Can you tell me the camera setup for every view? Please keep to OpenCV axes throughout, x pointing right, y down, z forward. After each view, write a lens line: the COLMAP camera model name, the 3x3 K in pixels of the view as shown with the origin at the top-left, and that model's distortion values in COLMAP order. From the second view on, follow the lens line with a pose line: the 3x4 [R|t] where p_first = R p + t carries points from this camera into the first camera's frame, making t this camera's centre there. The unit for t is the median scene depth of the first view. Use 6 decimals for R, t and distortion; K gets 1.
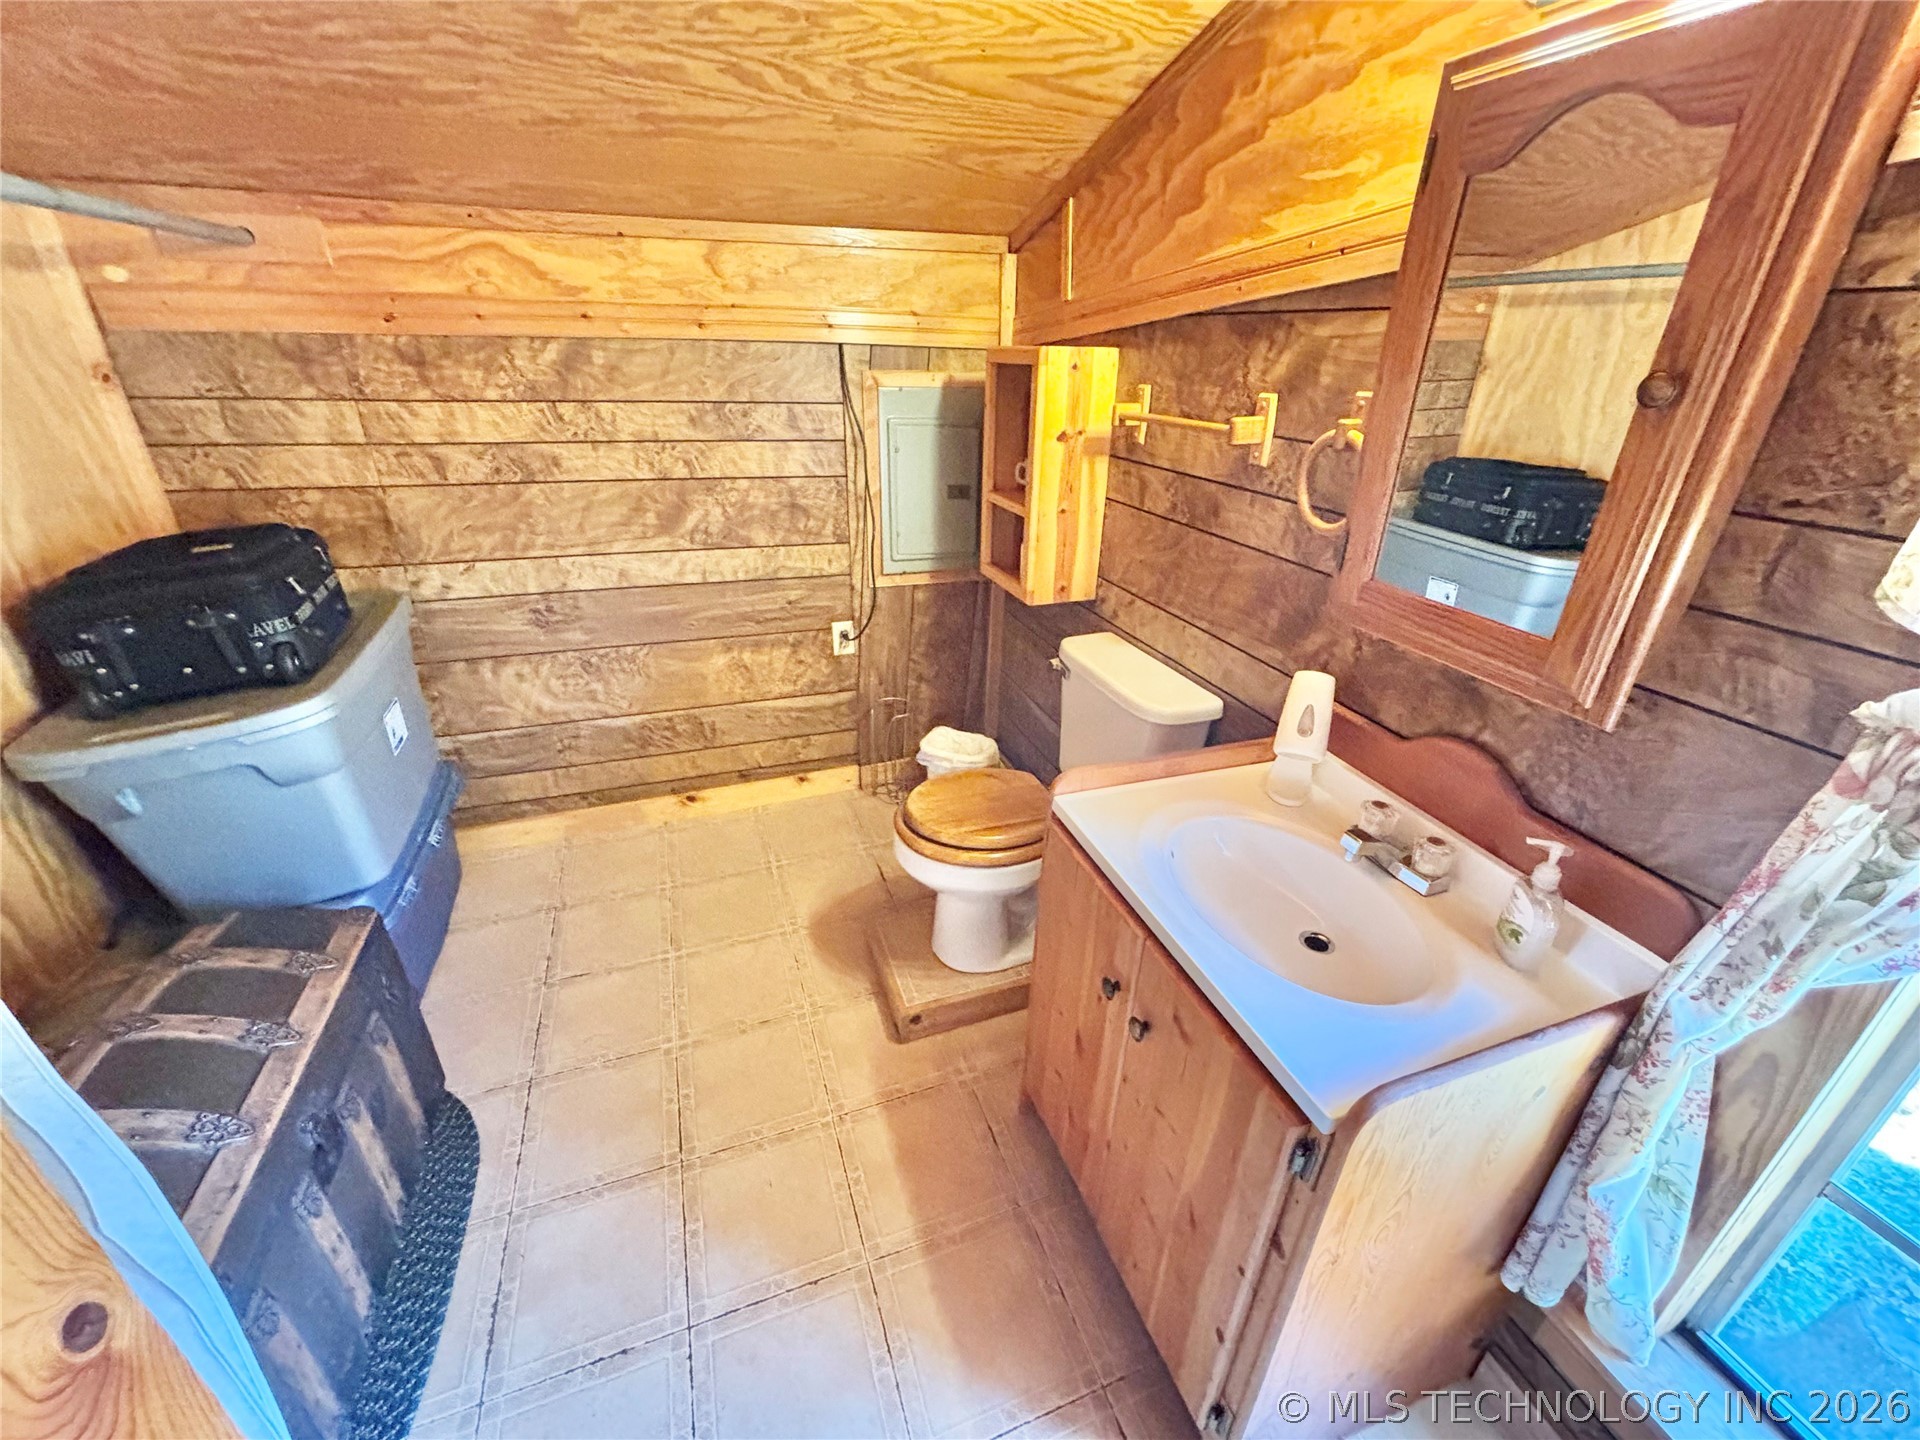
lens RADIAL K [[773.1, 0, 962.1], [0, 773.1, 718.1], [0, 0, 1]] dist [0.001218, -0.000327]
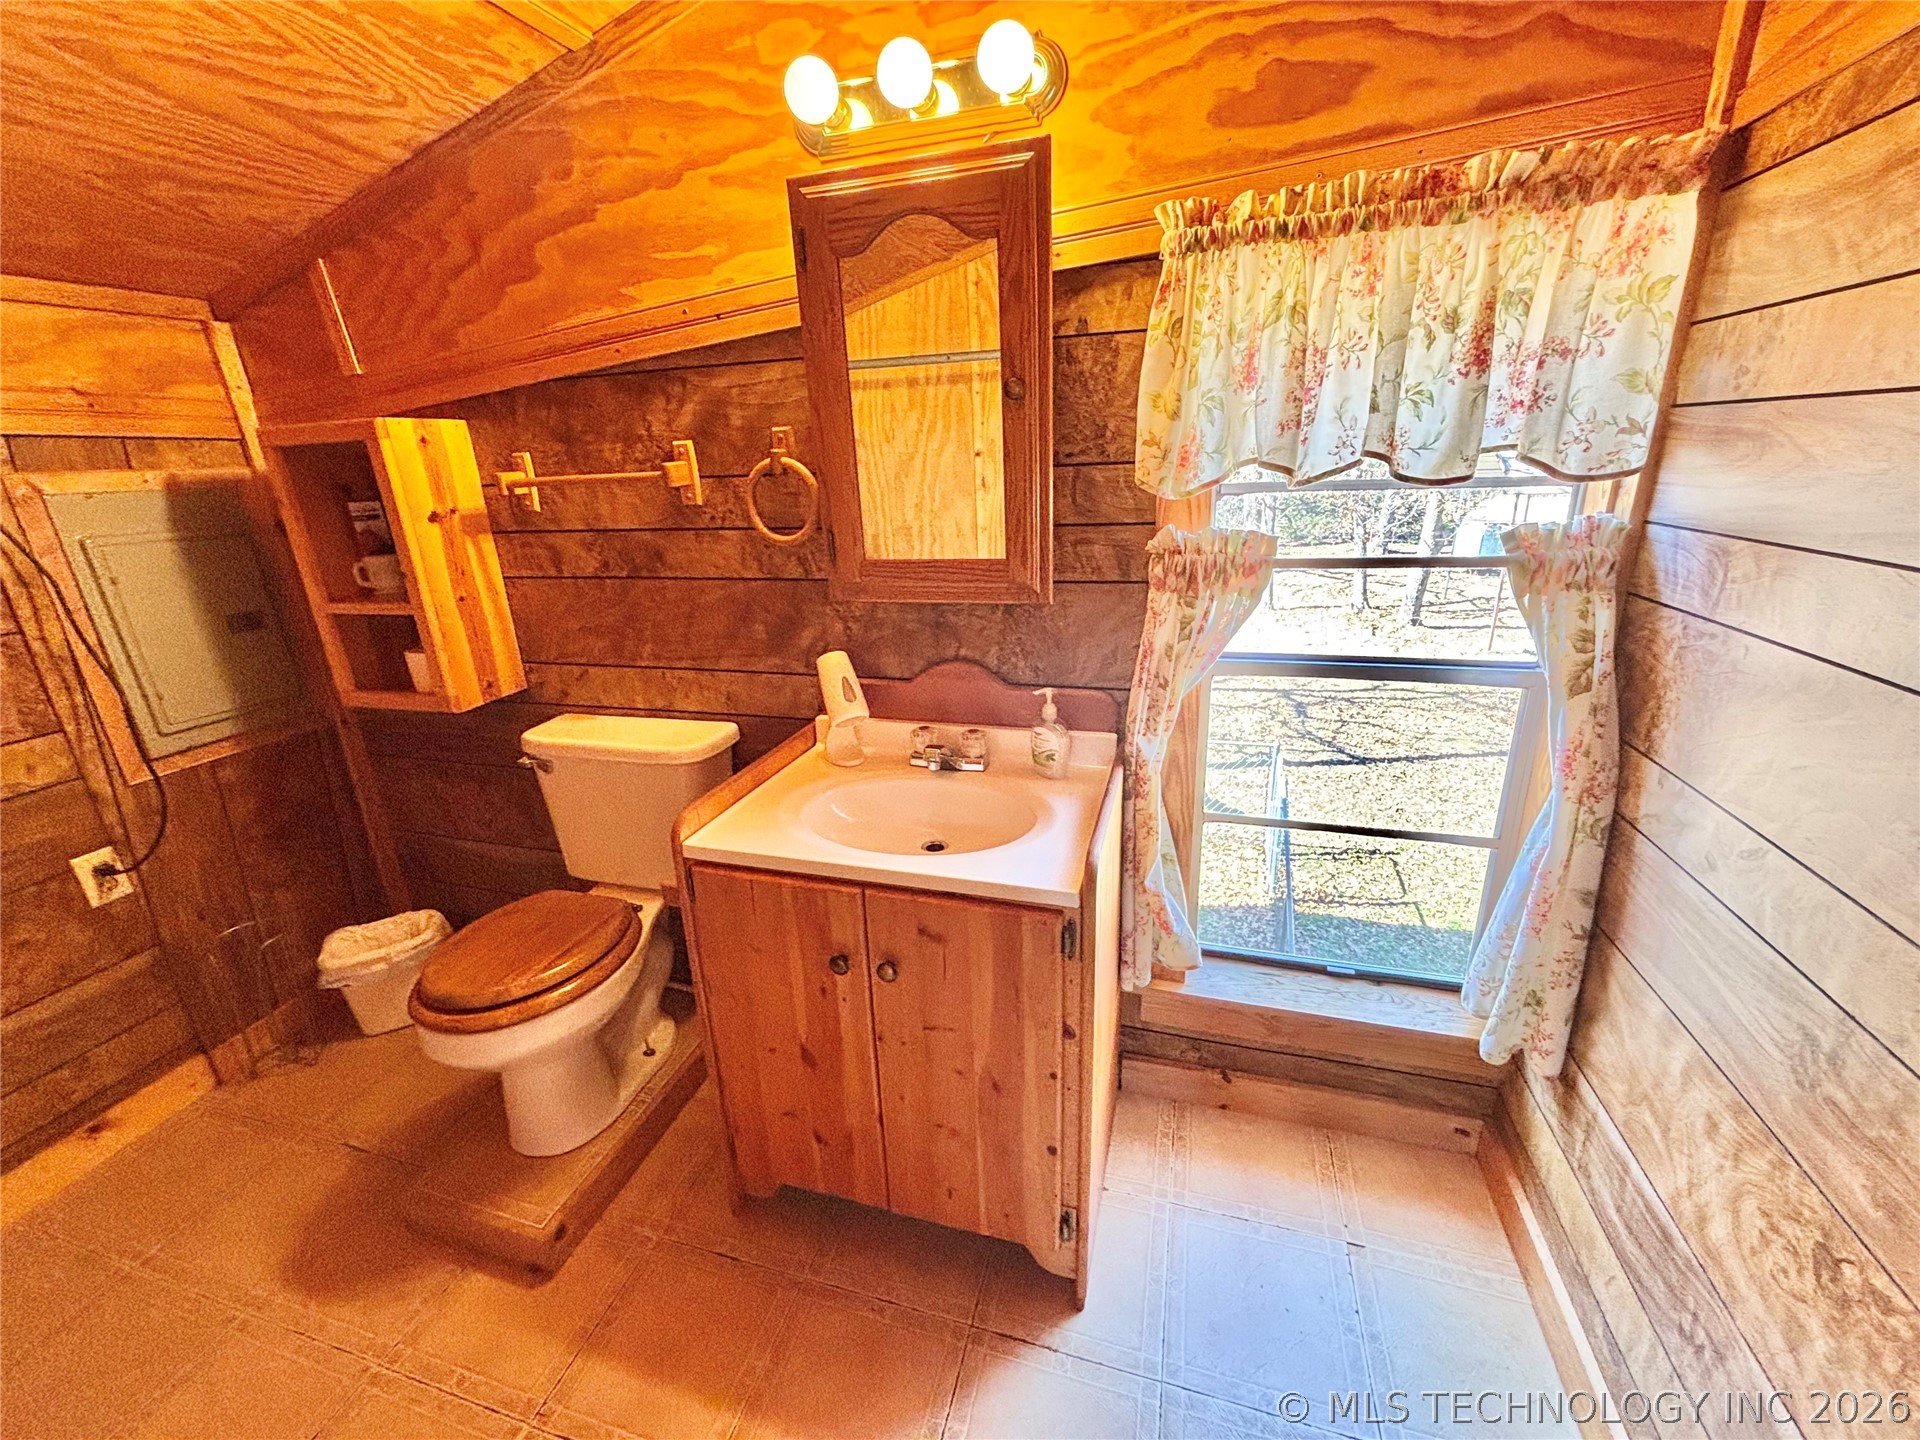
lens RADIAL K [[773.1, 0, 966.9], [0, 773.1, 716.7], [0, 0, 1]] dist [0.001218, -0.000327]
pose [[0.590162, -0.302248, 0.748569, -0.282429], [0.398702, 0.915413, 0.055282, 0.040171], [-0.701958, 0.265830, 0.660749, 0.075857]]
